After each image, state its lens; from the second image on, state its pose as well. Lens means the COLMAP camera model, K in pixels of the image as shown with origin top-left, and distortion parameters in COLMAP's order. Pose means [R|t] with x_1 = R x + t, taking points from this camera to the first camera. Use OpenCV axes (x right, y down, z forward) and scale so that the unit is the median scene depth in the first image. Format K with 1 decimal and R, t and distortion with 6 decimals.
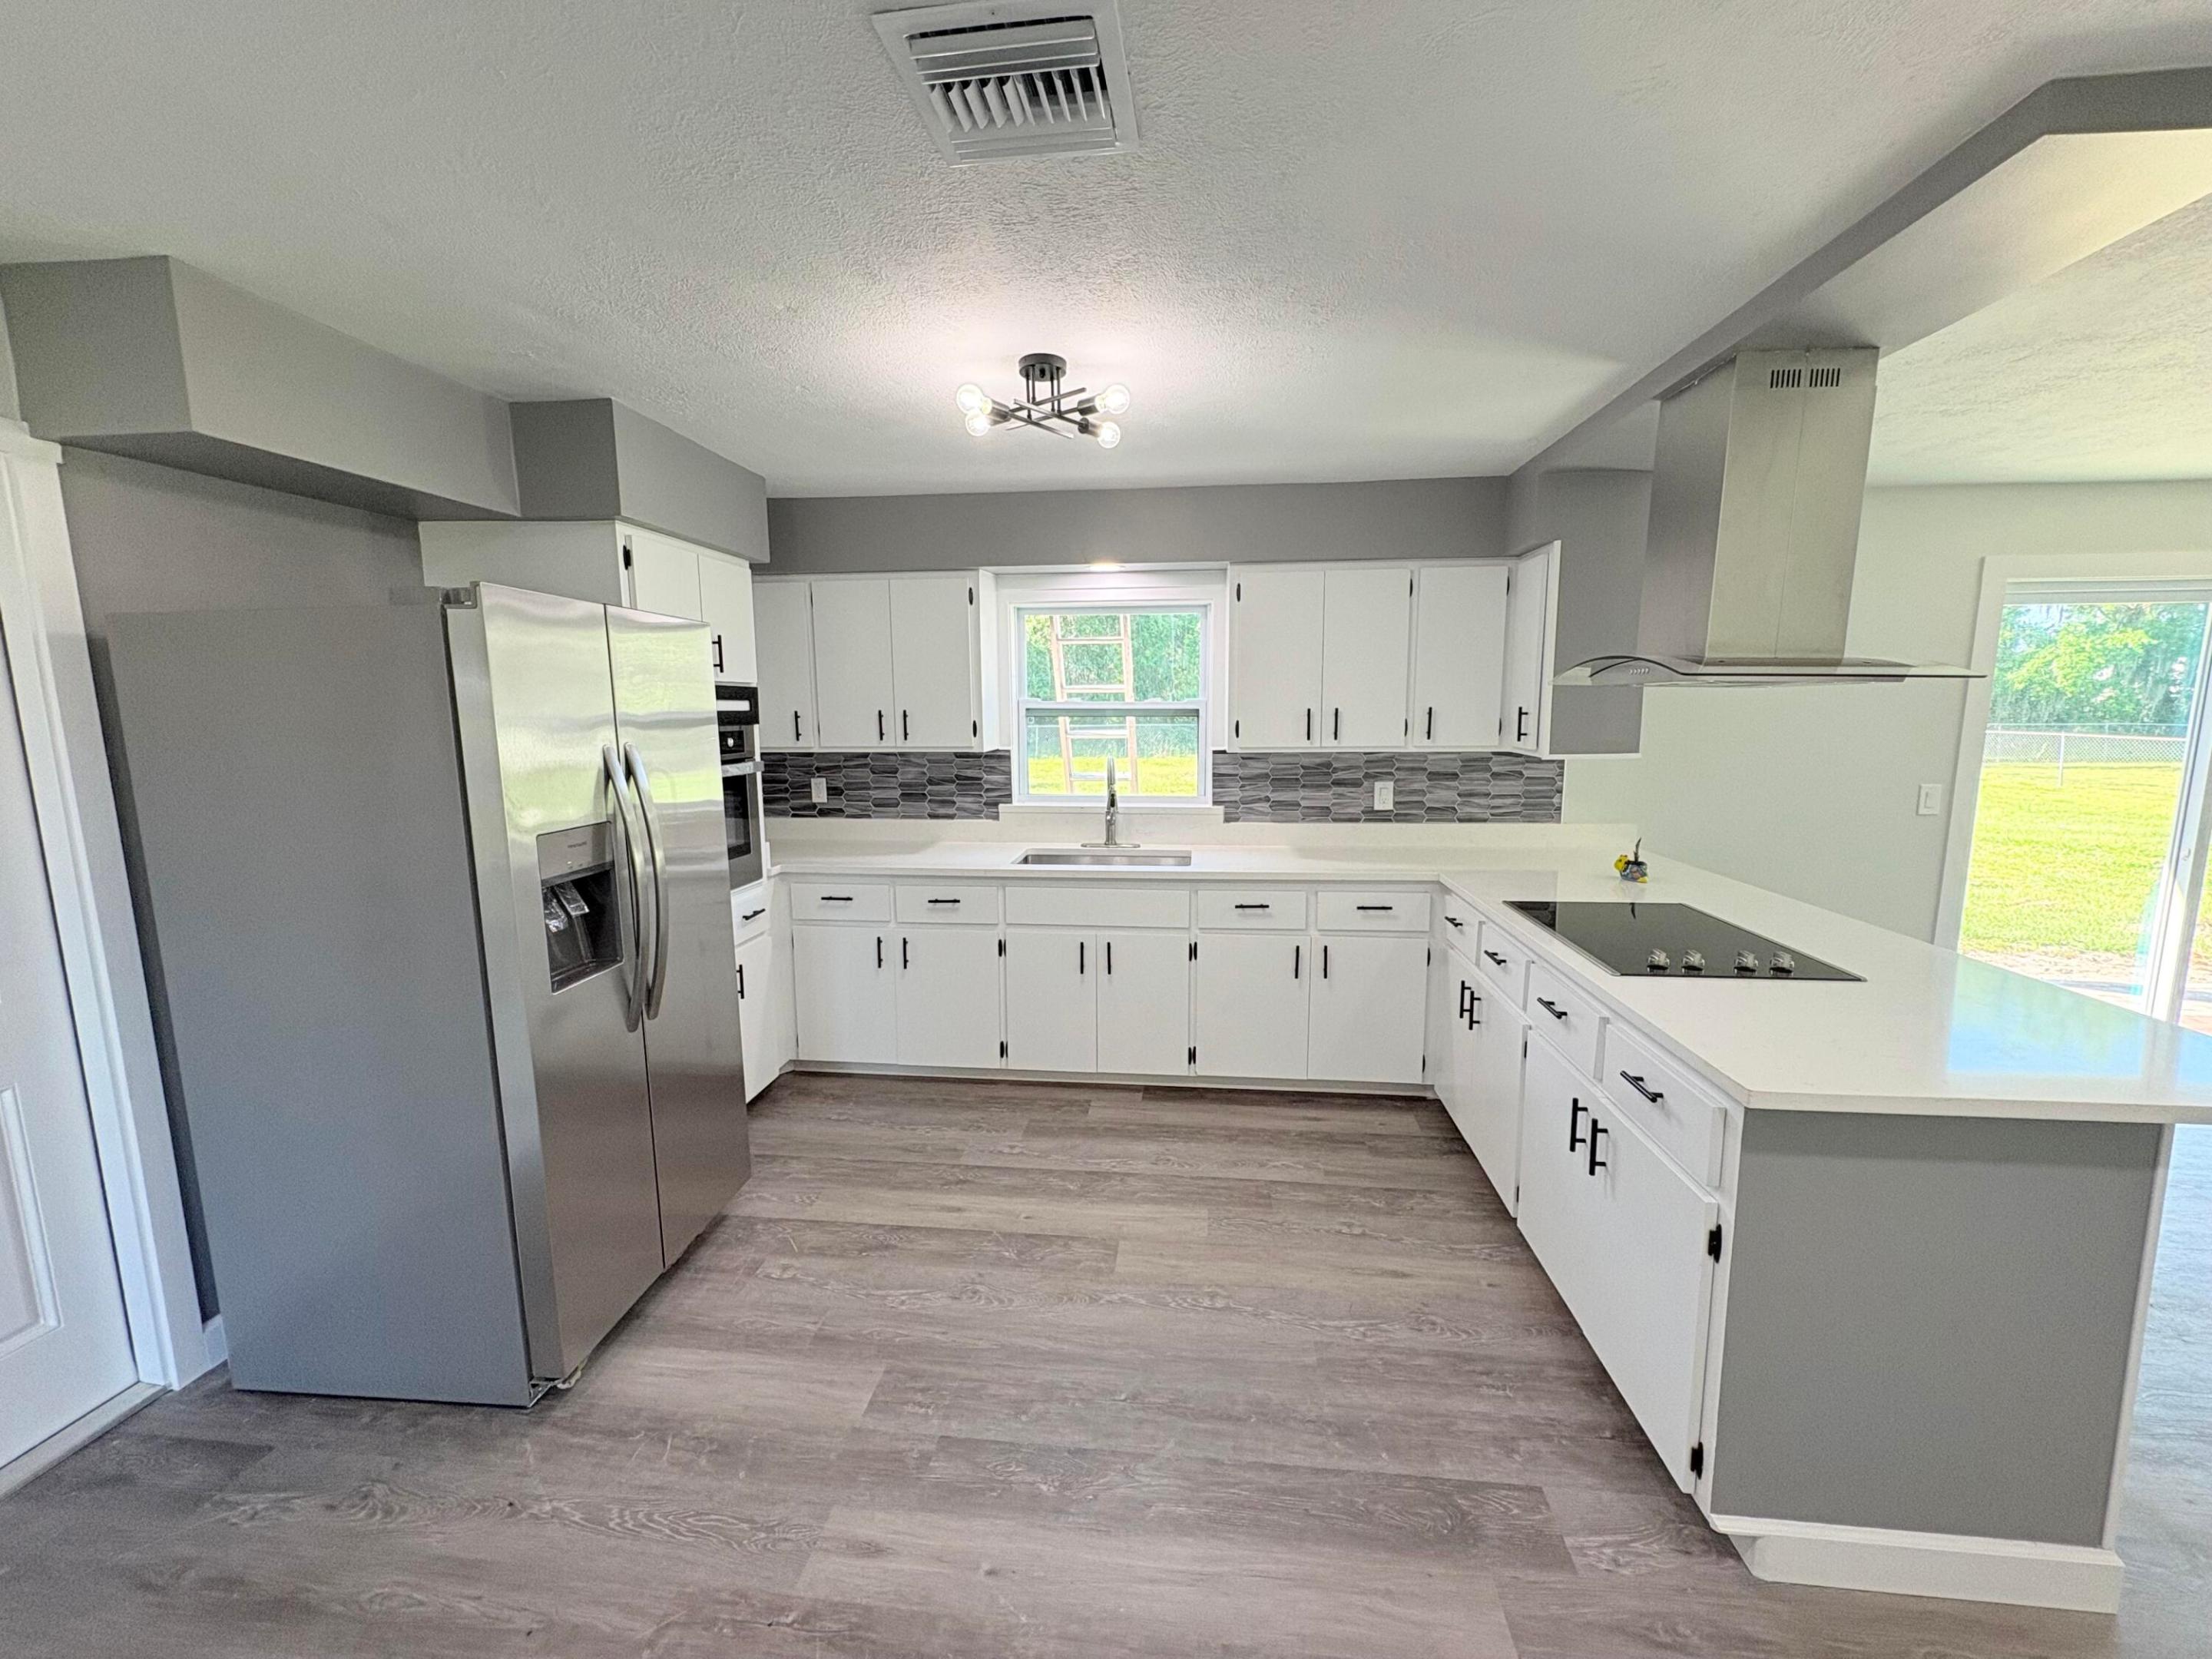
lens RADIAL K [[882.7, 0, 1106.9], [0, 882.7, 824.0], [0, 0, 1]] dist [-0.000451, 0.000533]
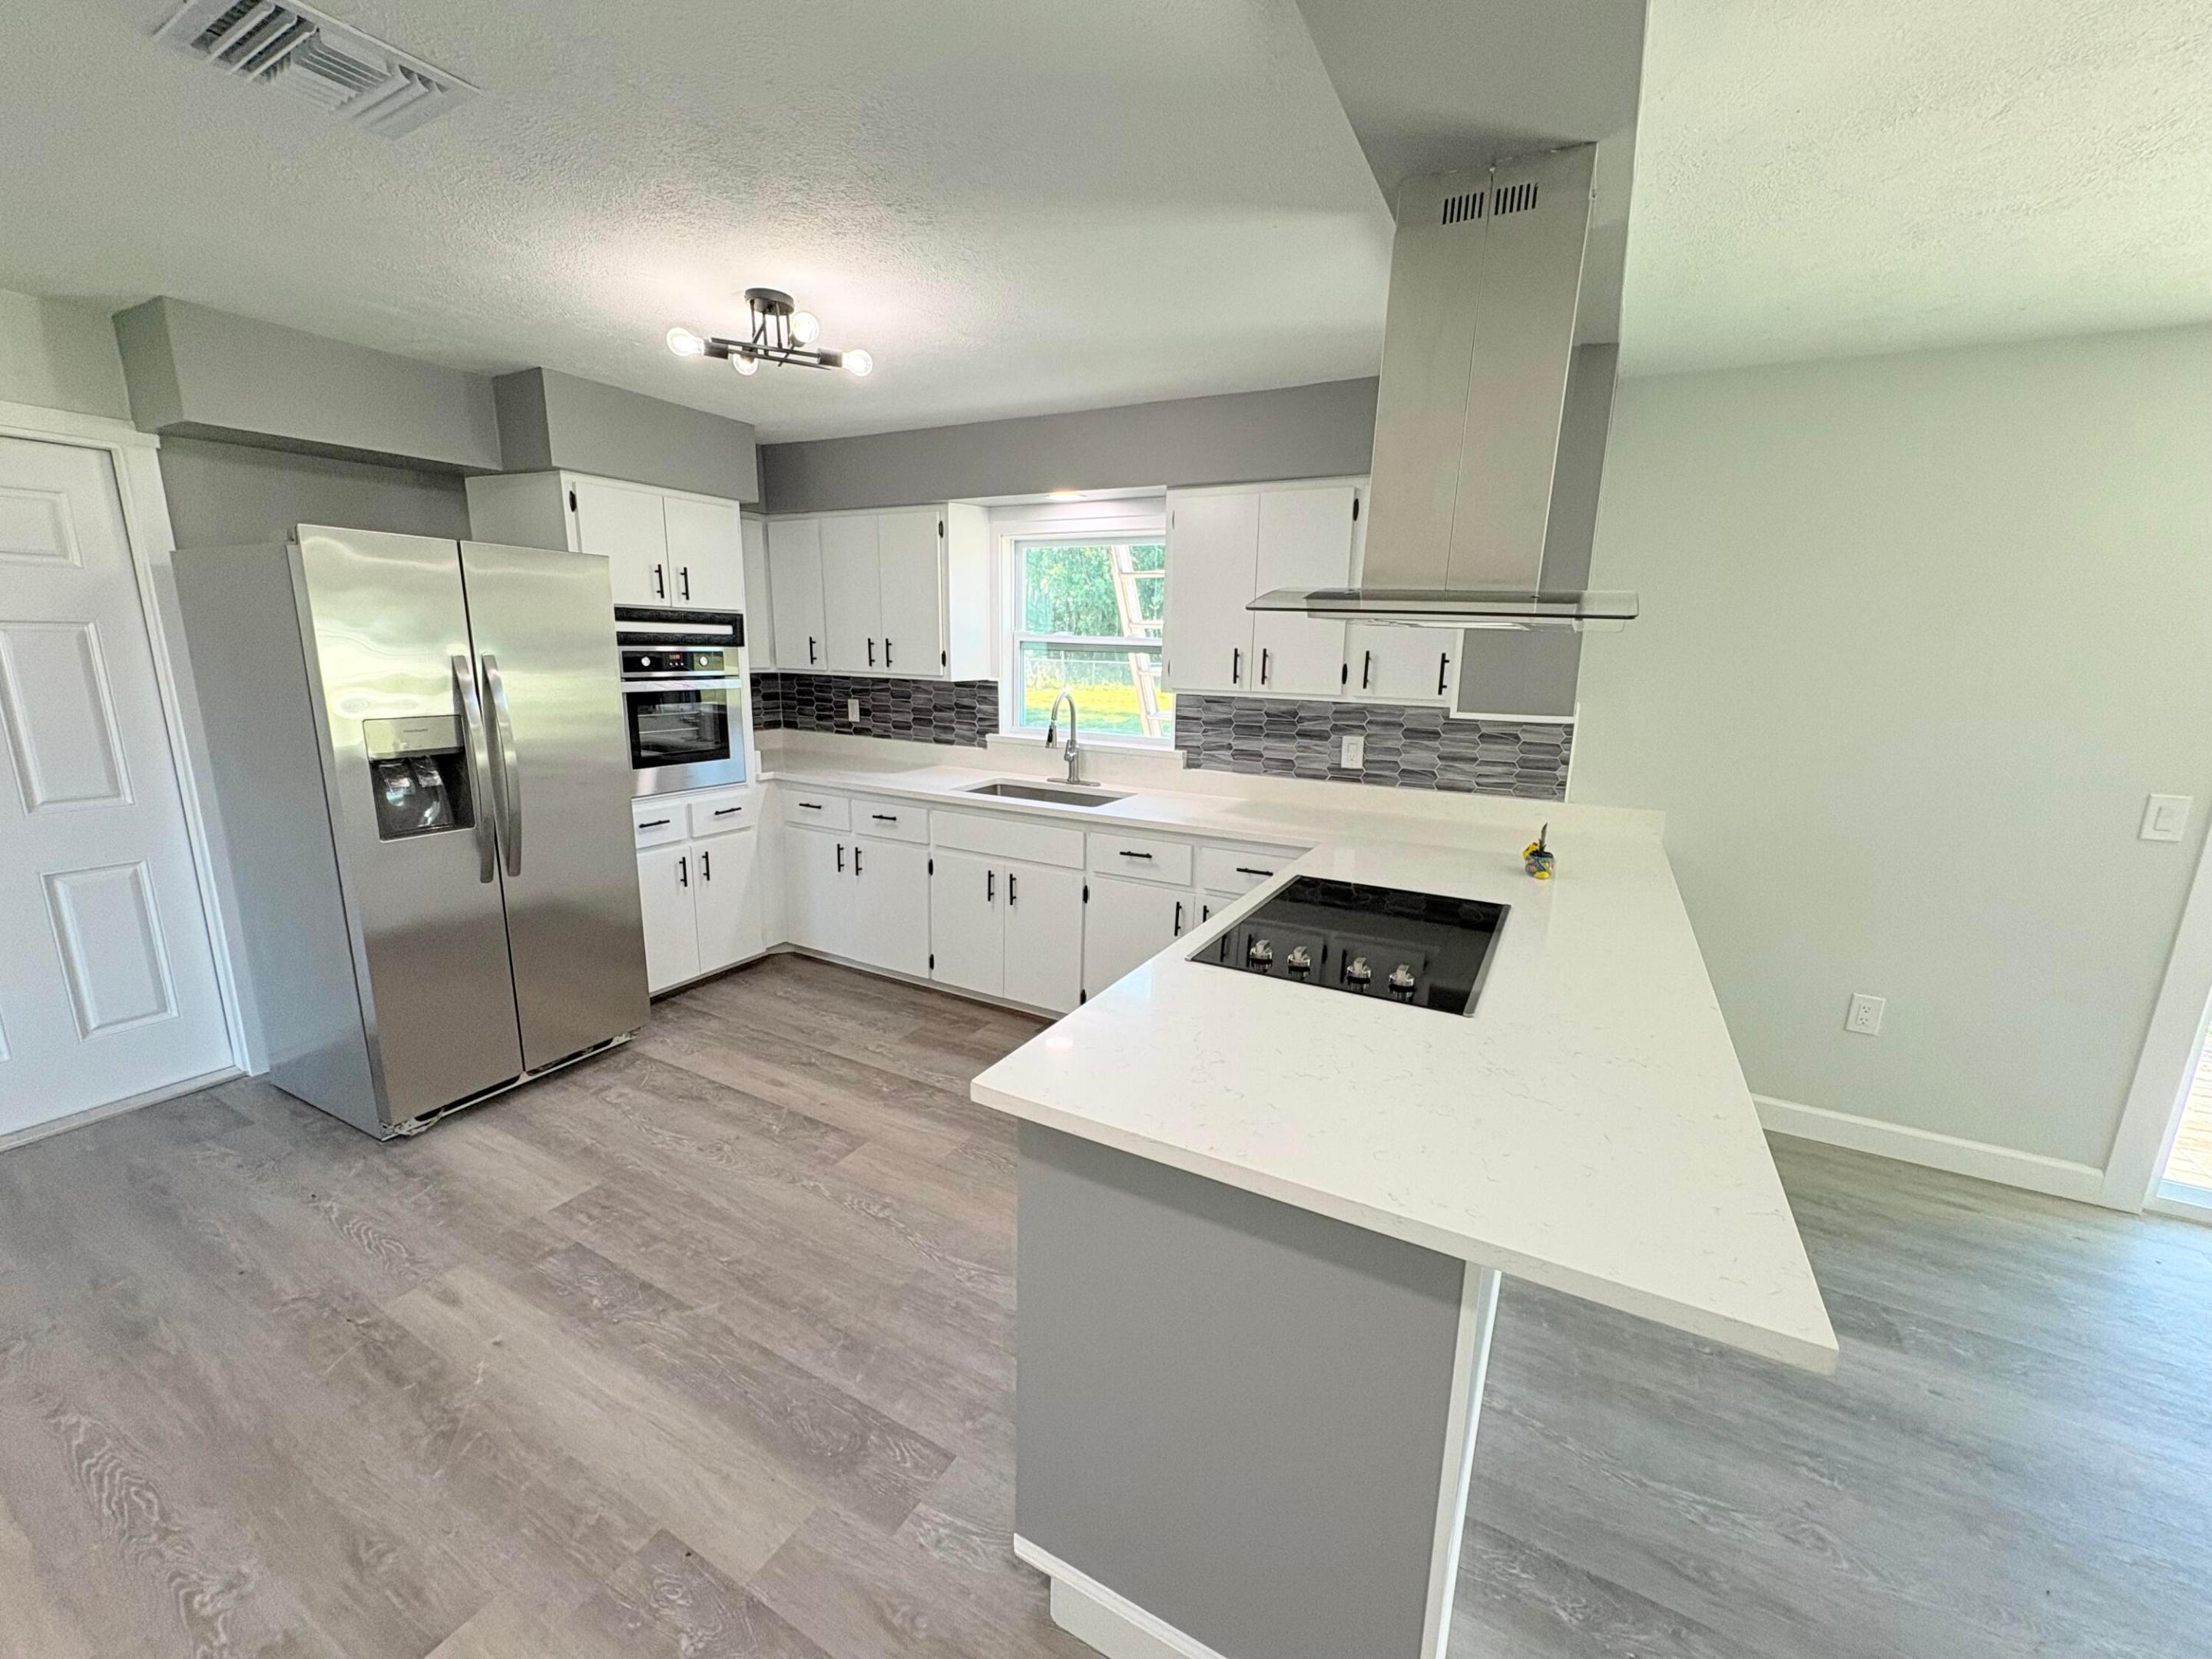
lens RADIAL K [[882.7, 0, 1106.1], [0, 882.7, 825.3], [0, 0, 1]] dist [-0.000451, 0.000533]
pose [[0.923891, 0.104546, -0.368097, 0.491735], [-0.079111, 0.993357, 0.083569, -0.016094], [0.374389, -0.048088, 0.926024, 0.104734]]
